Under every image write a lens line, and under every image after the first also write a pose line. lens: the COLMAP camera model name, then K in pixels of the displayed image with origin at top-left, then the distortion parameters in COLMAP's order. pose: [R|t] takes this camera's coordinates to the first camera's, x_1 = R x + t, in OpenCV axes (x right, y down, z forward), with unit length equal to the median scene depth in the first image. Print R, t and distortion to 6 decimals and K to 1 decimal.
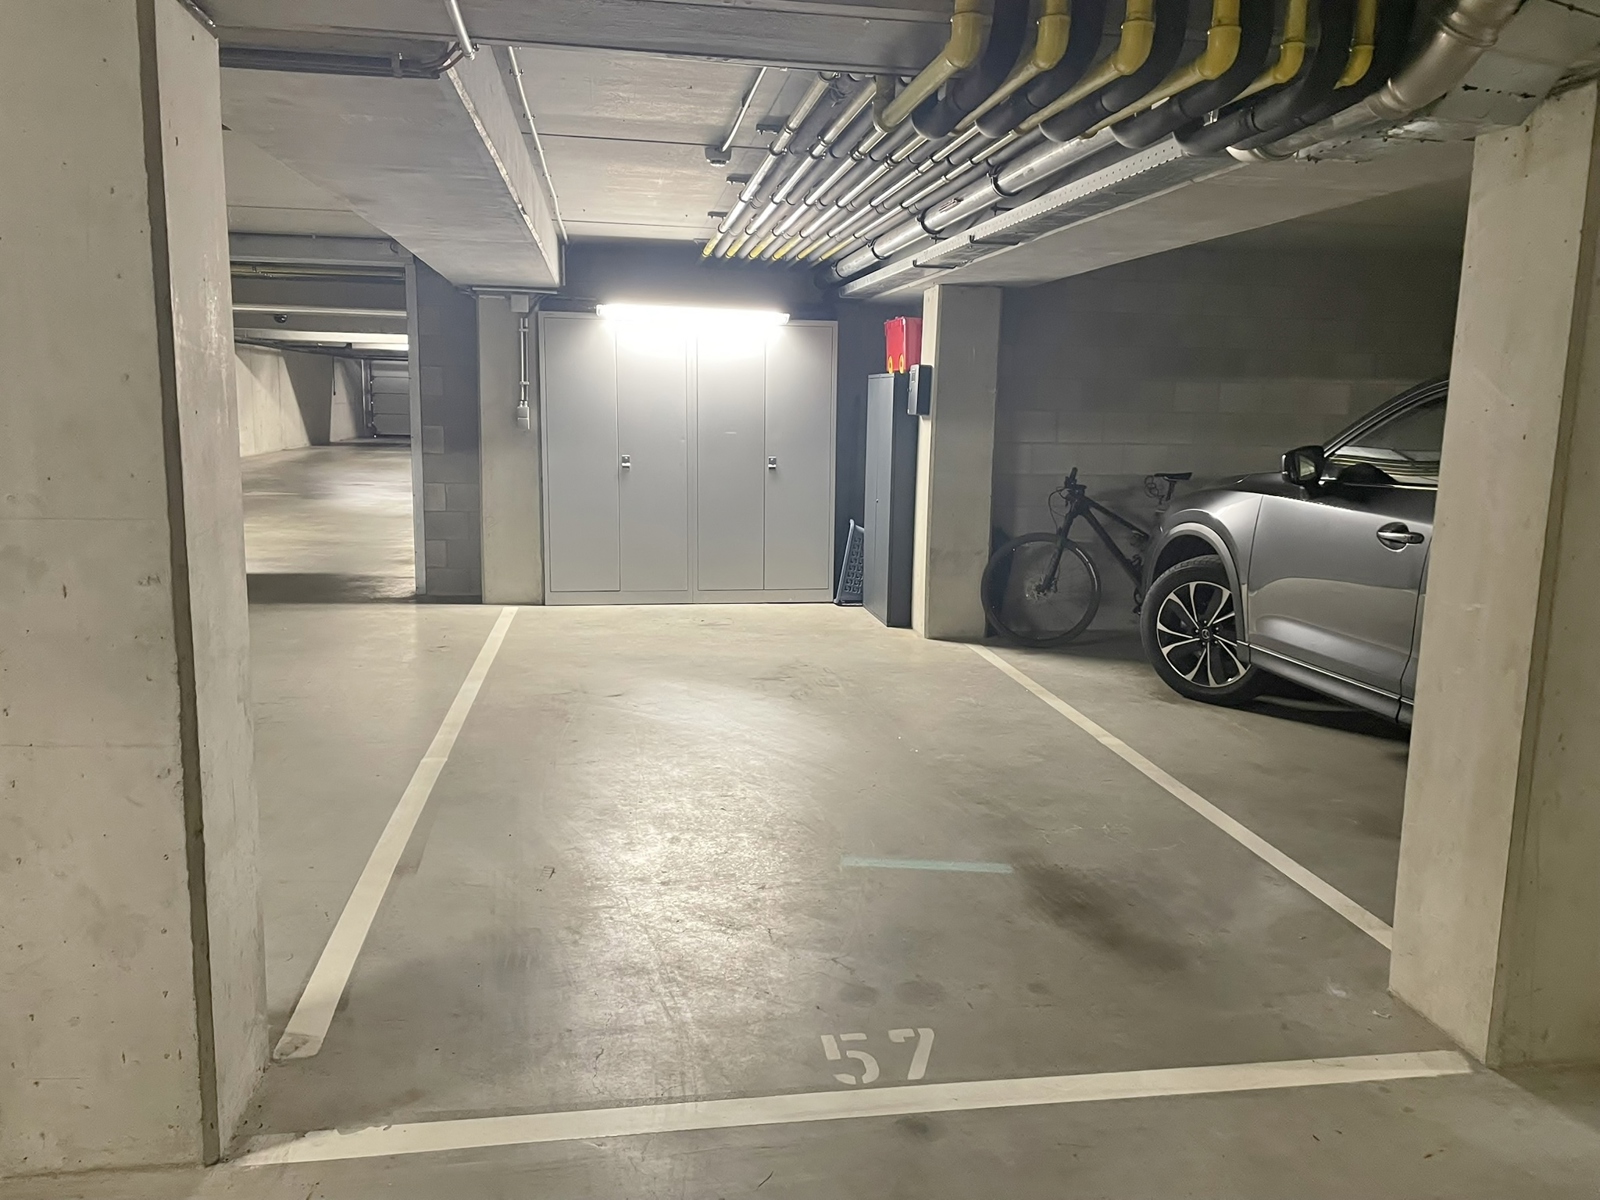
lens RADIAL K [[1201.0, 0, 805.3], [0, 1201.0, 593.1], [0, 0, 1]] dist [0.039969, -0.029567]
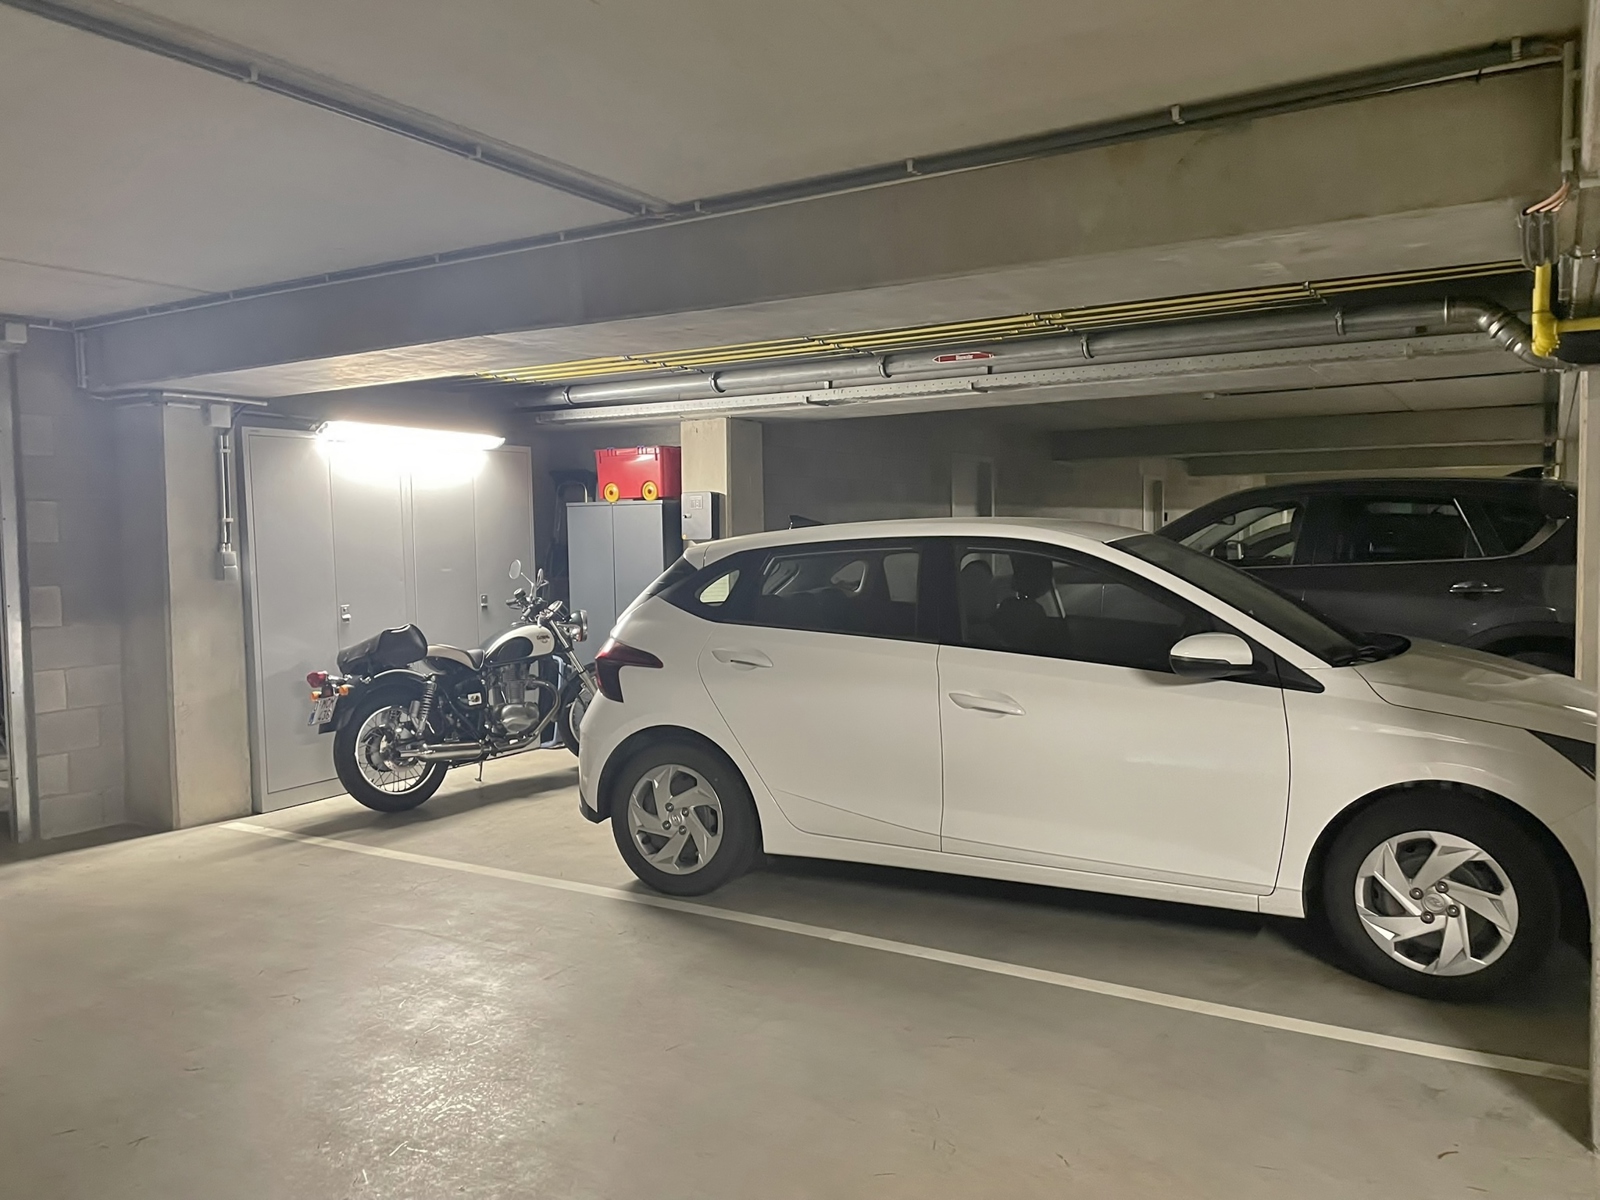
lens RADIAL K [[1201.0, 0, 808.5], [0, 1201.0, 597.0], [0, 0, 1]] dist [0.039969, -0.029567]
pose [[0.638561, -0.074972, 0.765910, -0.783649], [0.152122, 0.987902, -0.030127, -0.066559], [-0.754386, 0.135750, 0.642241, 0.337205]]
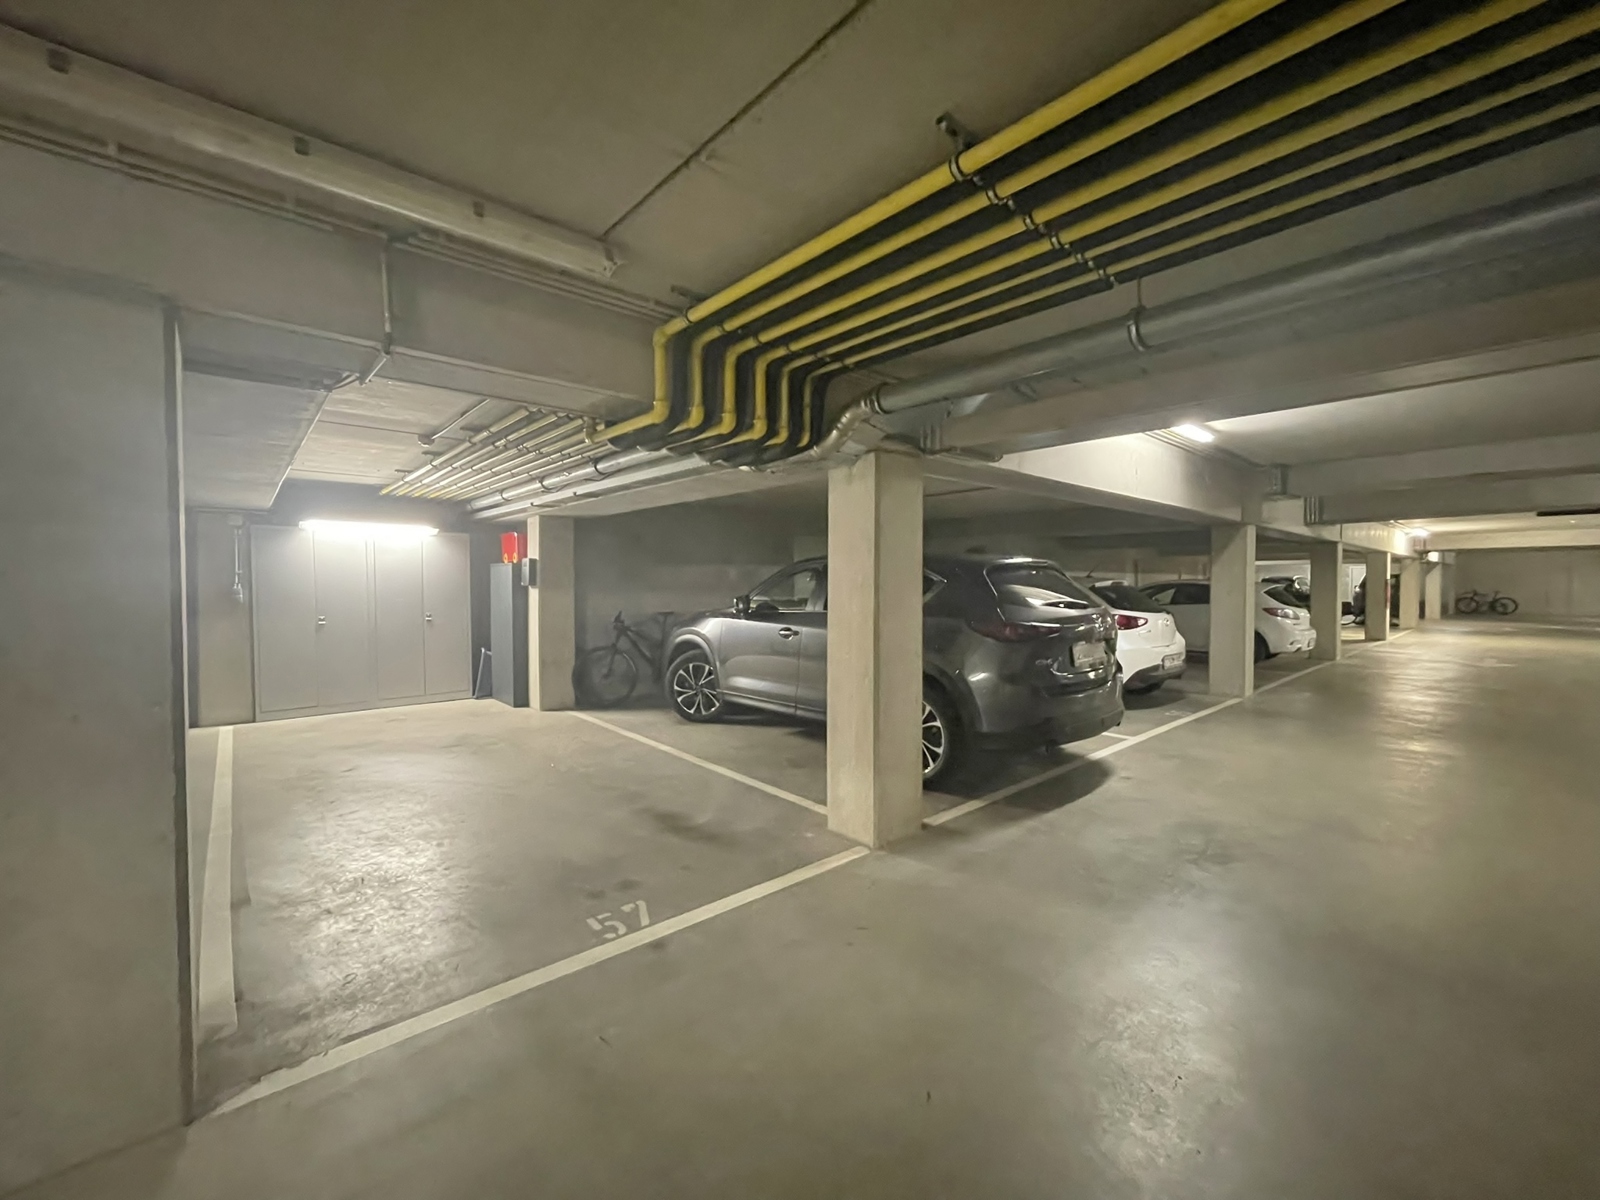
lens RADIAL K [[651.0, 0, 793.4], [0, 651.0, 597.5], [0, 0, 1]] dist [-0.001627, -0.000881]
pose [[0.850224, -0.034791, 0.525270, -0.099471], [0.101579, 0.989904, -0.098854, 0.006143], [-0.516527, 0.137404, 0.845174, -0.026371]]
